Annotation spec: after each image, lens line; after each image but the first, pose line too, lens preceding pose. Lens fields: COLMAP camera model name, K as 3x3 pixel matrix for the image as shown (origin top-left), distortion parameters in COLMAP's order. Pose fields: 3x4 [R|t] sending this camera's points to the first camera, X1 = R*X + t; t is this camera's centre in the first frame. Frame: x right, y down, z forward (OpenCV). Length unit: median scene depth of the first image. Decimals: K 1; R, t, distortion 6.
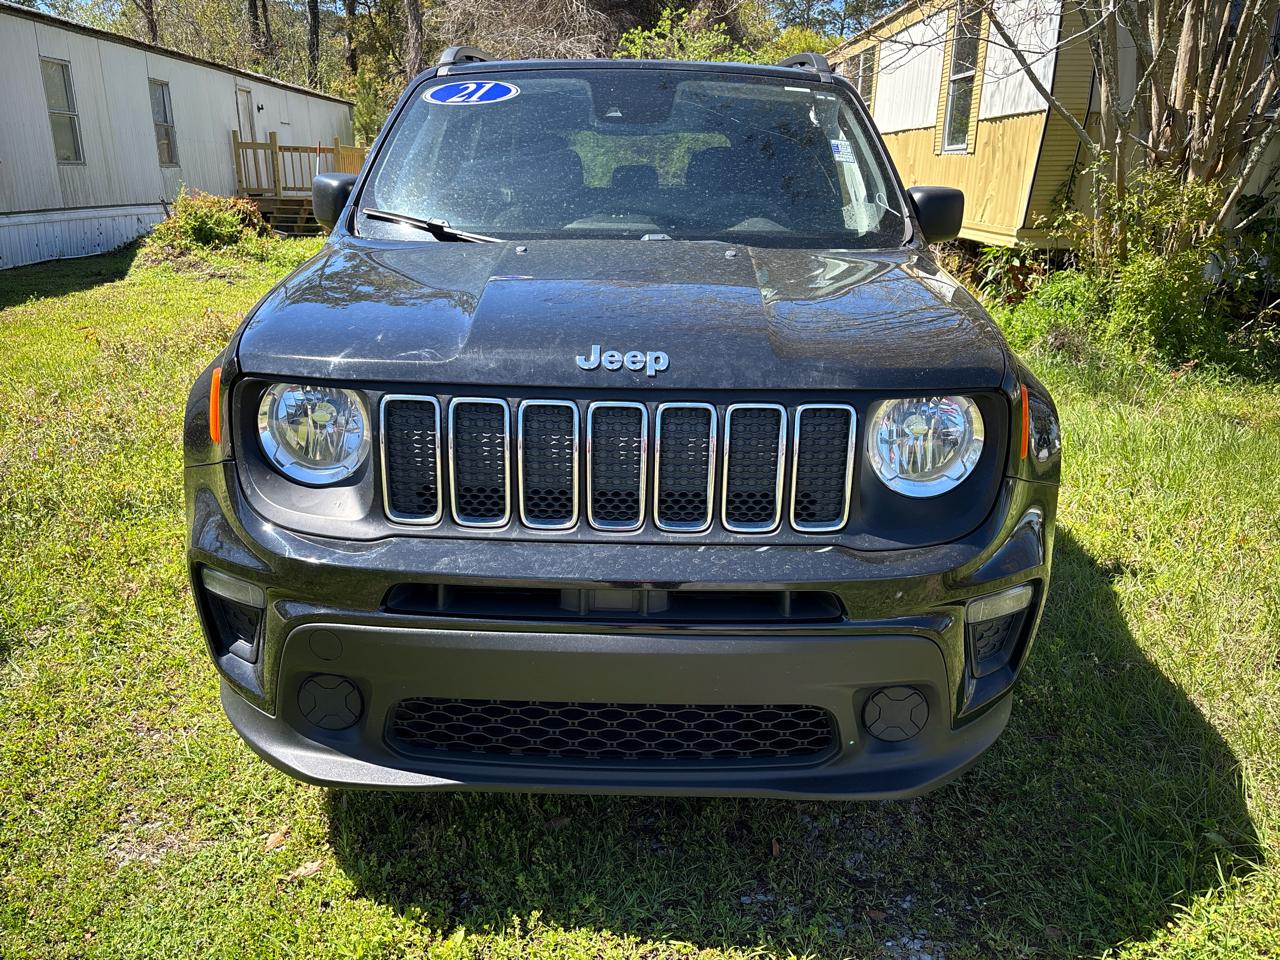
lens RADIAL K [[924.0, 0, 640.6], [0, 924.0, 482.3], [0, 0, 1]] dist [0.055729, -0.044641]
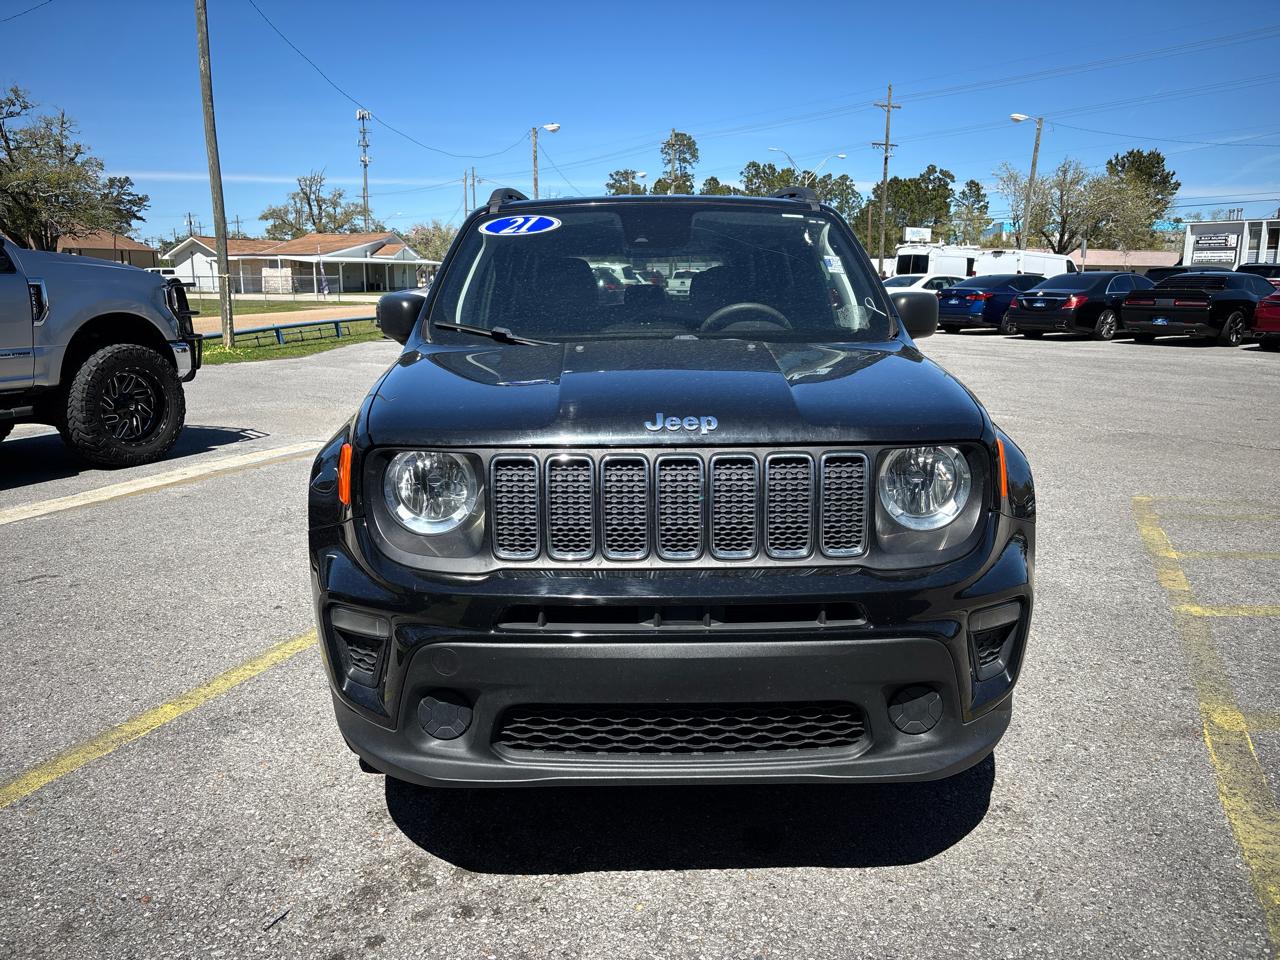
lens RADIAL K [[944.0, 0, 640.0], [0, 944.0, 480.0], [0, 0, 1]] dist [0.058900, -0.048926]
pose [[0.999326, -0.028941, 0.022588, -0.080385], [0.031610, 0.991206, -0.128497, 0.080592], [-0.018670, 0.129125, 0.991453, -0.199940]]
